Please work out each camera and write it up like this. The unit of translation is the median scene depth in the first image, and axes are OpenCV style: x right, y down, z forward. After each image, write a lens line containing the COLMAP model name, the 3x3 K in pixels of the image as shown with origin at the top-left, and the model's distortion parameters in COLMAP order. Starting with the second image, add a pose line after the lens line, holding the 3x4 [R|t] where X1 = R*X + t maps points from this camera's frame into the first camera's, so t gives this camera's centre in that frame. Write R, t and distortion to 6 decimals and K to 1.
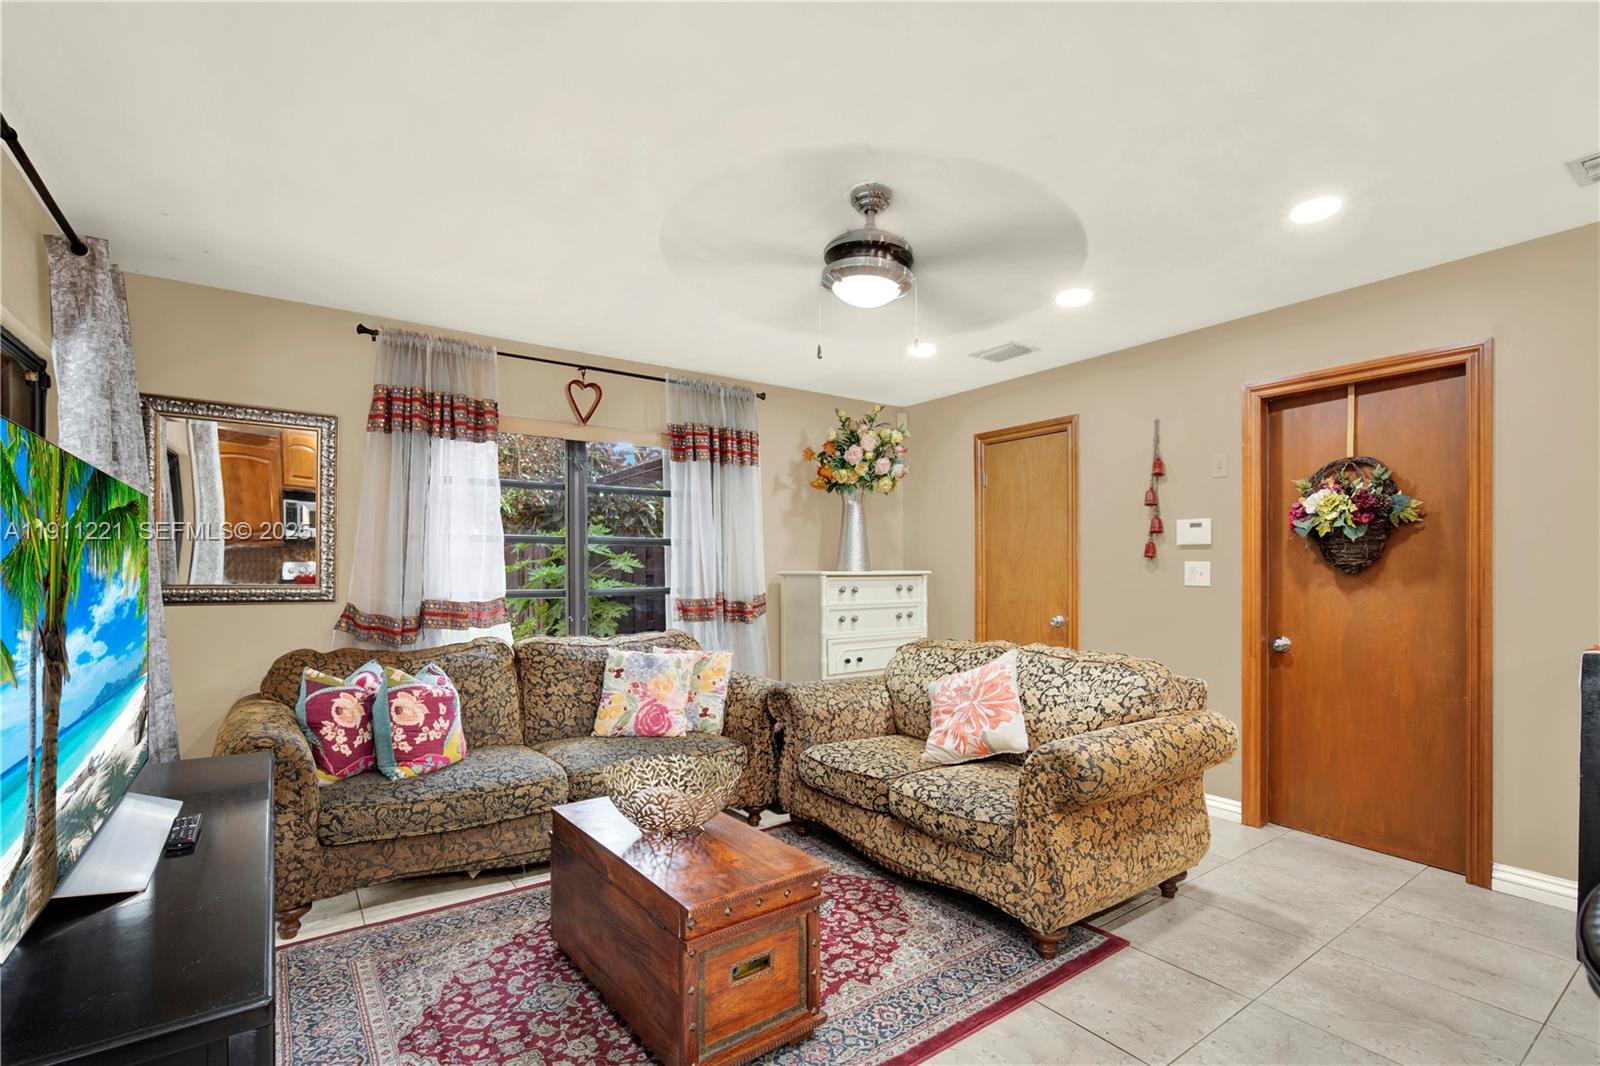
lens RADIAL K [[735.1, 0, 795.0], [0, 735.1, 547.3], [0, 0, 1]] dist [-0.001832, 0.000103]
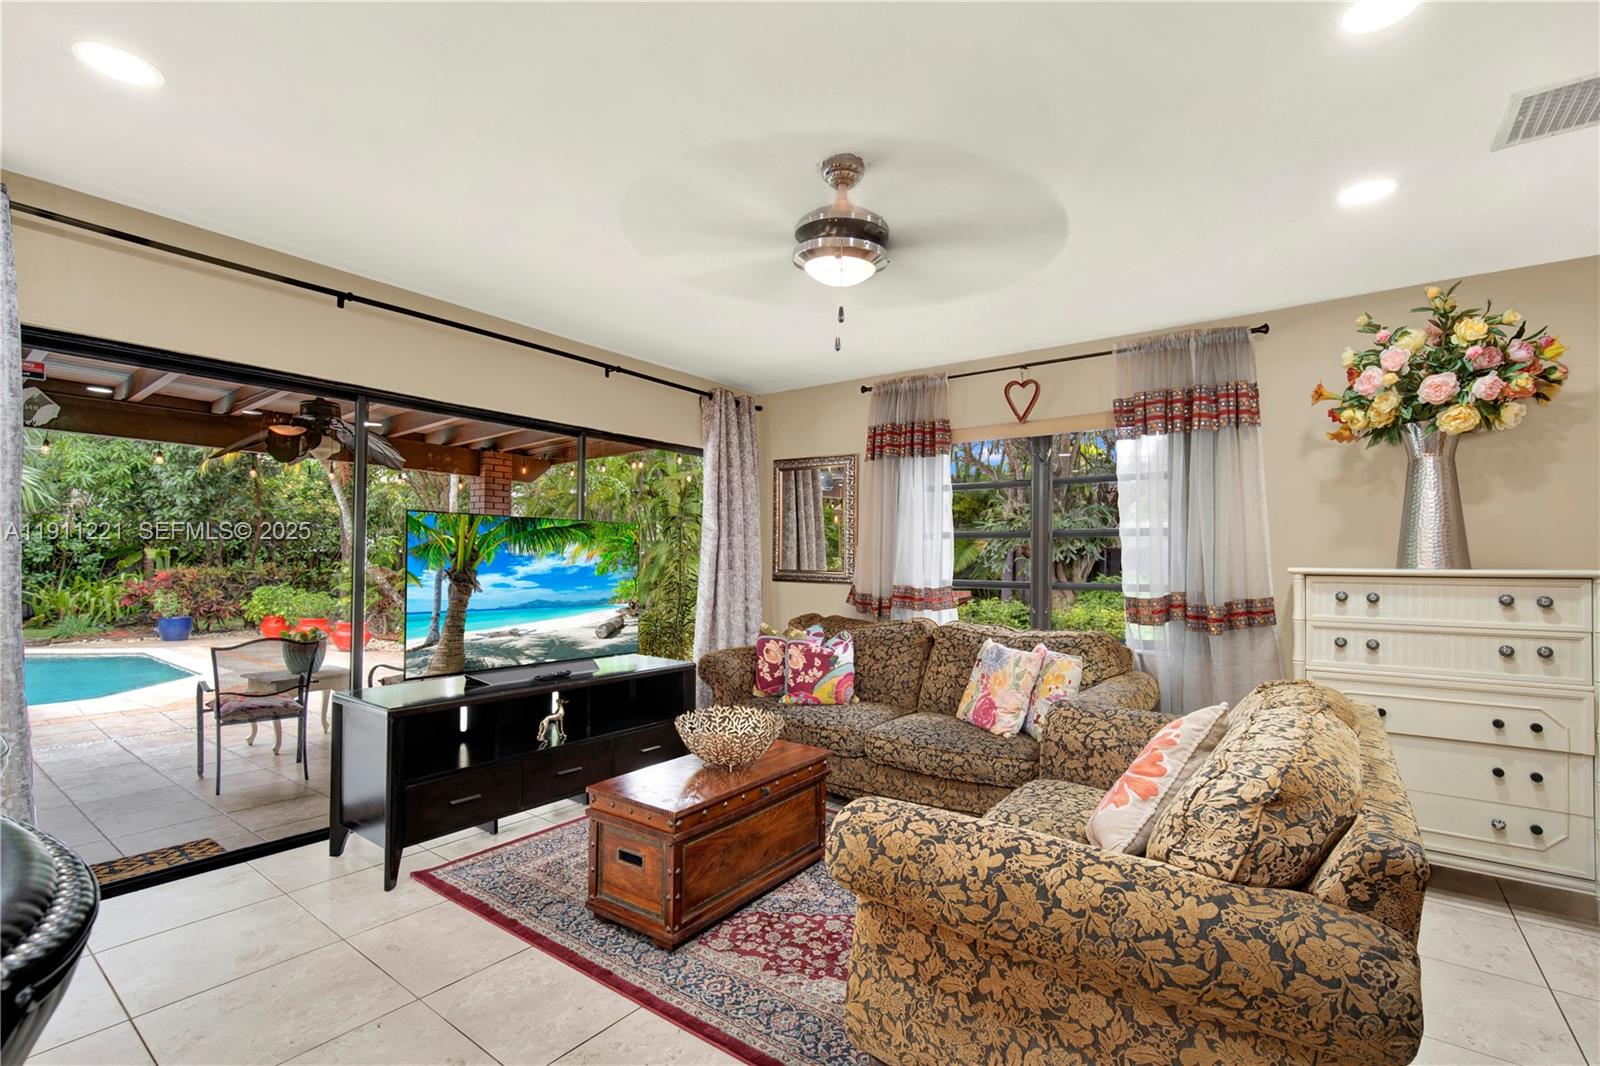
lens RADIAL K [[710.0, 0, 793.5], [0, 710.0, 523.2], [0, 0, 1]] dist [0.001573, 0.000426]
pose [[0.317343, -0.045906, -0.947199, 0.636388], [0.020507, 0.998926, -0.041543, 0.011760], [0.948089, -0.006241, 0.317944, 0.438618]]
